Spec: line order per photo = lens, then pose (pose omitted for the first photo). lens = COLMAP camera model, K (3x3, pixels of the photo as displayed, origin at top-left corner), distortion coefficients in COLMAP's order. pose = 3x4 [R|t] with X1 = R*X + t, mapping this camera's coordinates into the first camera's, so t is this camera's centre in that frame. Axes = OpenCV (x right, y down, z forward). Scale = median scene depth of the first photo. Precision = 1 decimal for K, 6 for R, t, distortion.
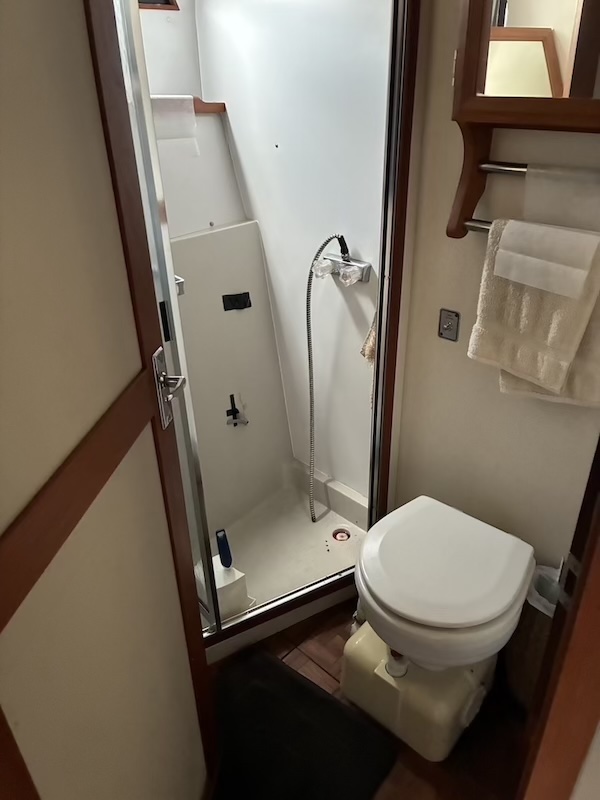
lens RADIAL K [[616.4, 0, 308.7], [0, 616.4, 395.5], [0, 0, 1]] dist [0.045711, -0.072215]
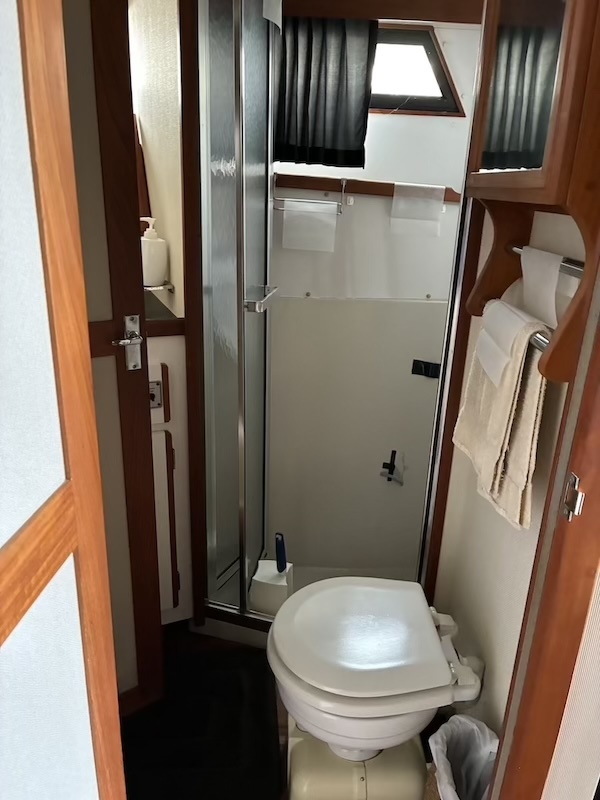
lens RADIAL K [[616.4, 0, 308.7], [0, 616.4, 395.5], [0, 0, 1]] dist [0.045711, -0.072215]
pose [[0.683022, 0.282059, -0.673738, 0.485854], [-0.392326, 0.919739, -0.012685, -0.018019], [0.616086, 0.272989, 0.738861, 0.107765]]
